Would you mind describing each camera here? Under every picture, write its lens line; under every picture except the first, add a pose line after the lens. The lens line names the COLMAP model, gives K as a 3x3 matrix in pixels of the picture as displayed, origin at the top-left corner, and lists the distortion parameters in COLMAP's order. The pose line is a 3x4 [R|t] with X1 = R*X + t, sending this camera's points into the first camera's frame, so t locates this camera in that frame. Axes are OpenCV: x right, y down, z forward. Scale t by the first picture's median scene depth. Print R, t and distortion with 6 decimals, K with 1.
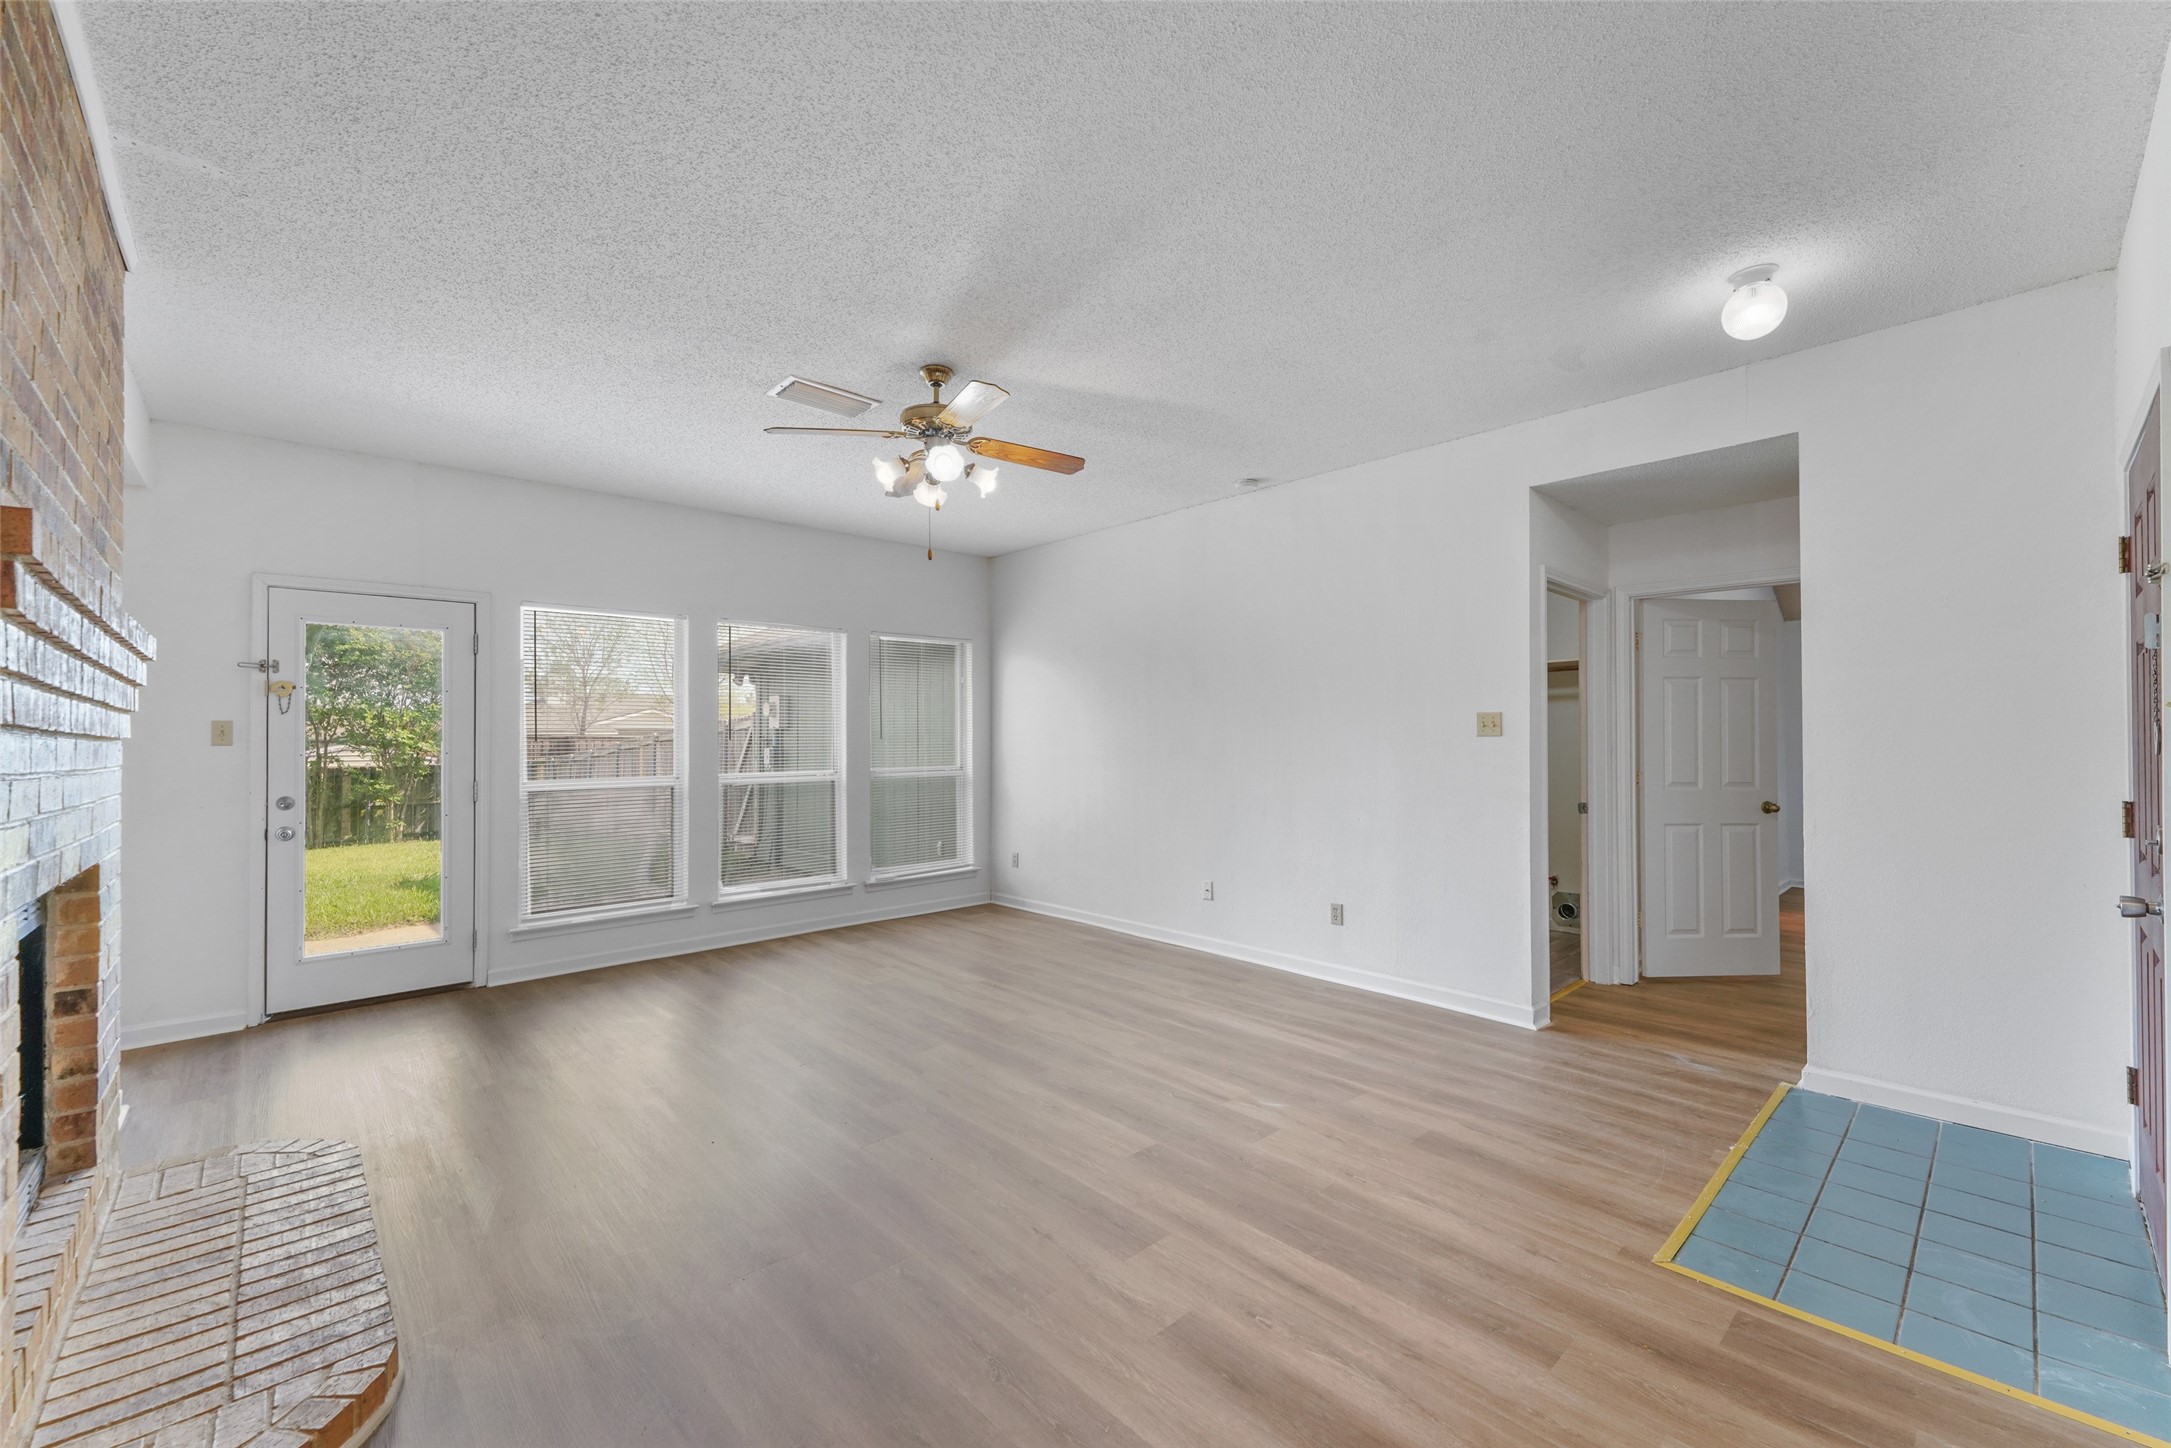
lens RADIAL K [[867.1, 0, 1072.3], [0, 867.1, 725.3], [0, 0, 1]] dist [0.002285, -0.000432]
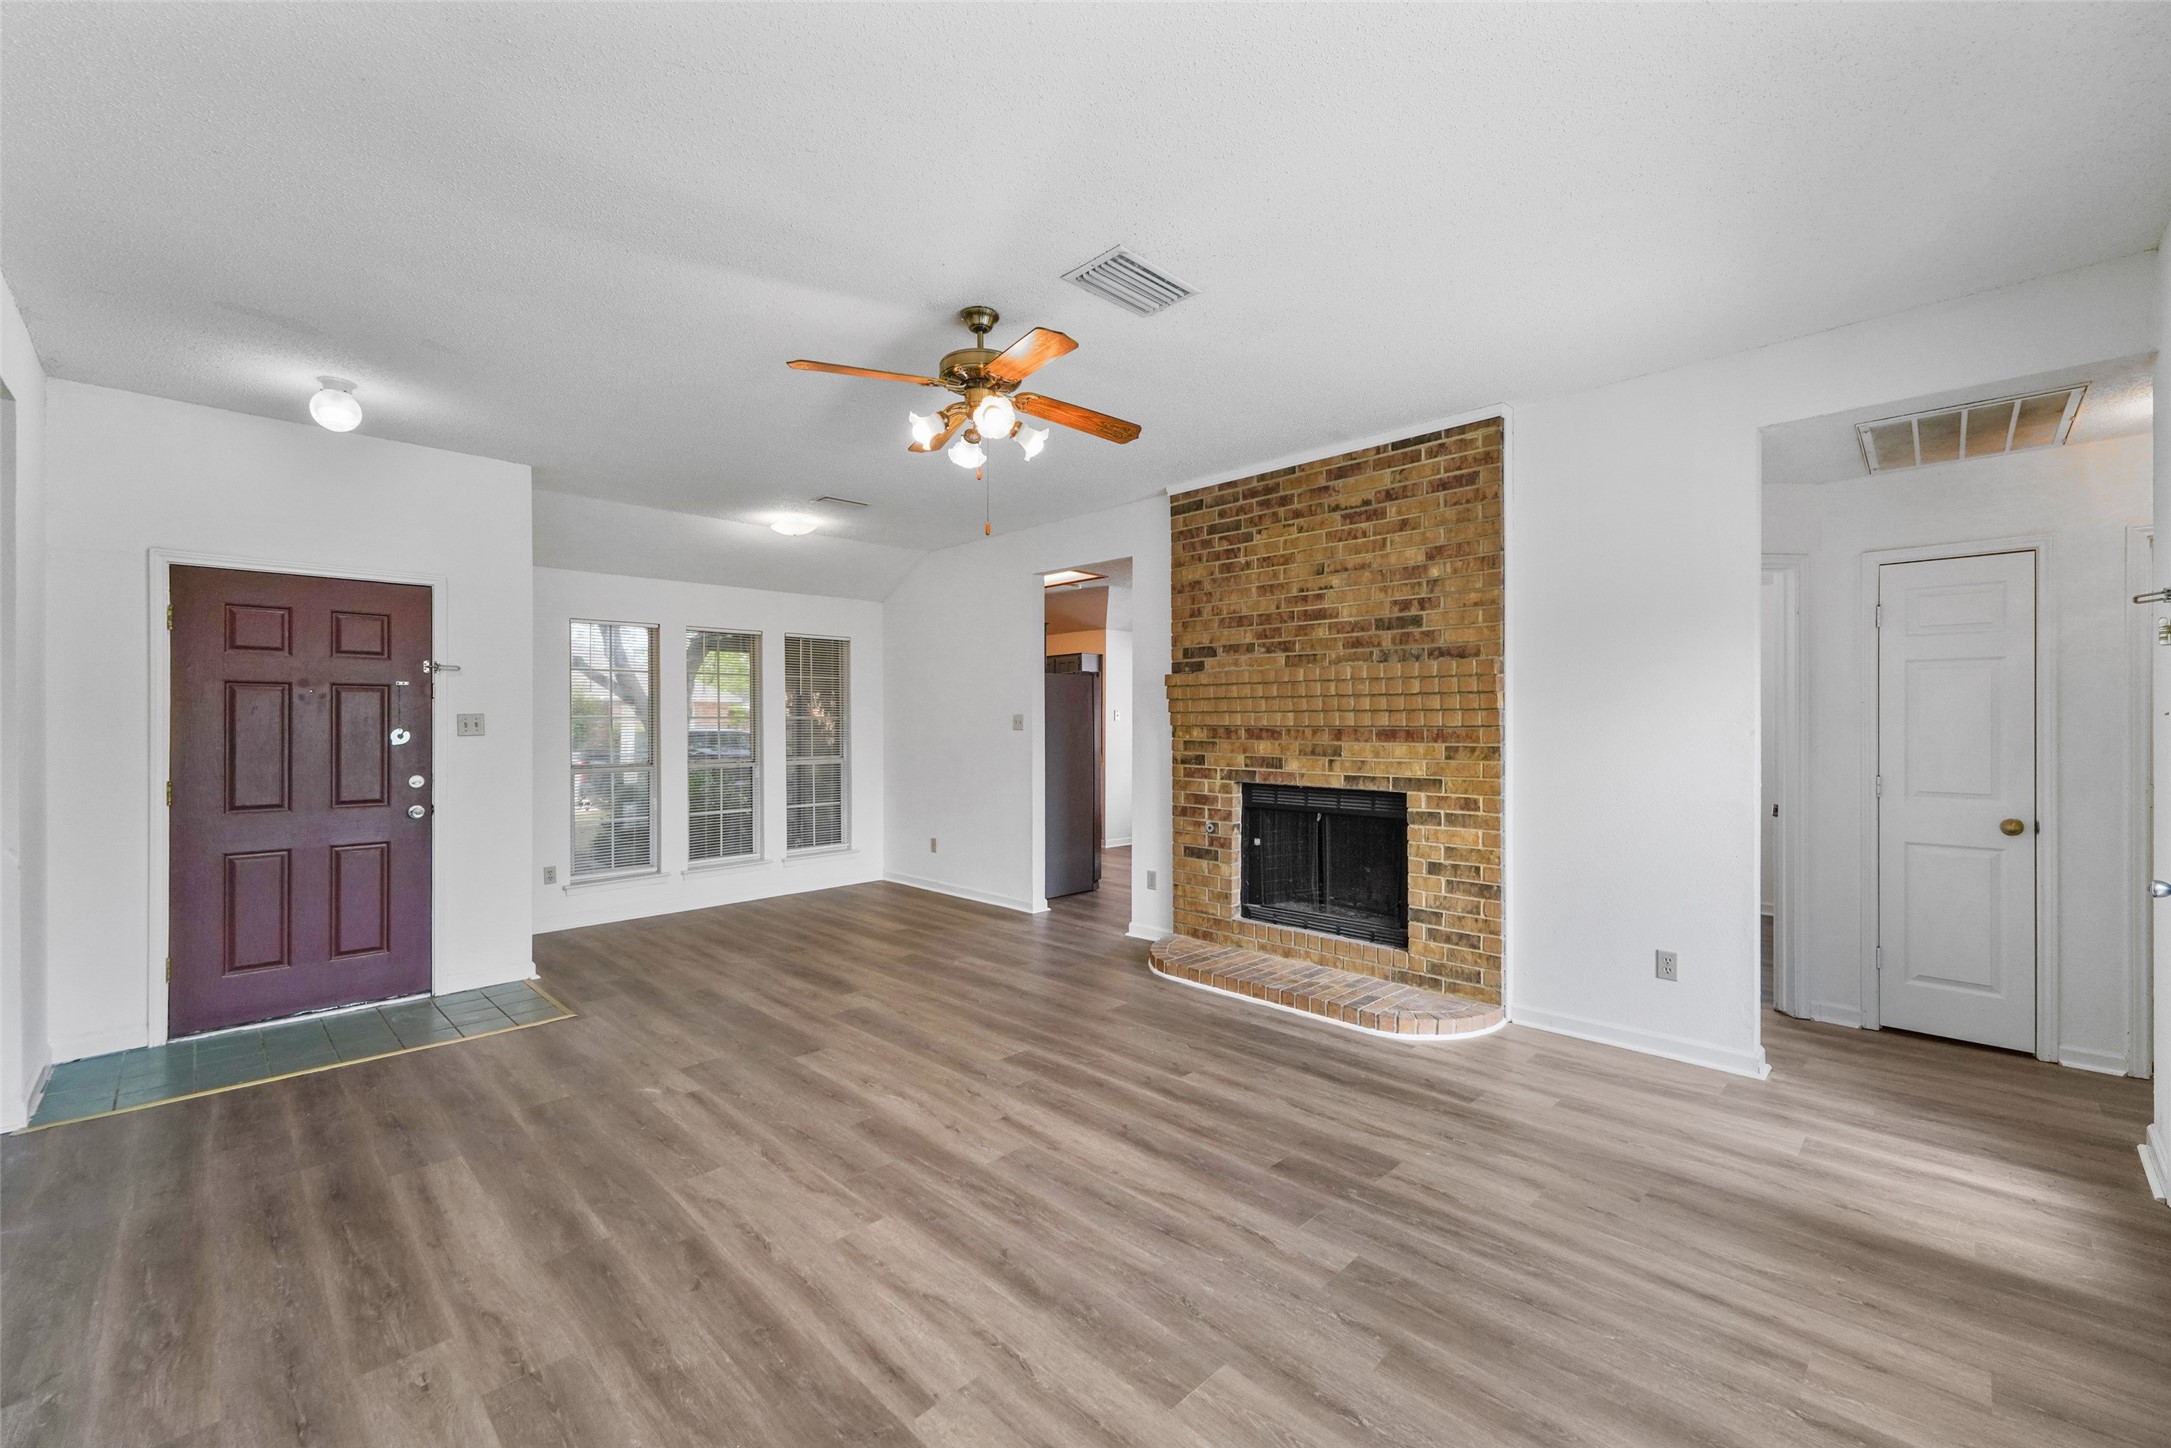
lens RADIAL K [[867.1, 0, 1072.3], [0, 867.1, 725.3], [0, 0, 1]] dist [0.002285, -0.000432]
pose [[-0.999056, 0.010347, -0.042196, -0.205469], [0.011138, 0.999766, -0.018553, 0.025855], [0.041994, -0.019005, -0.998937, 1.838830]]
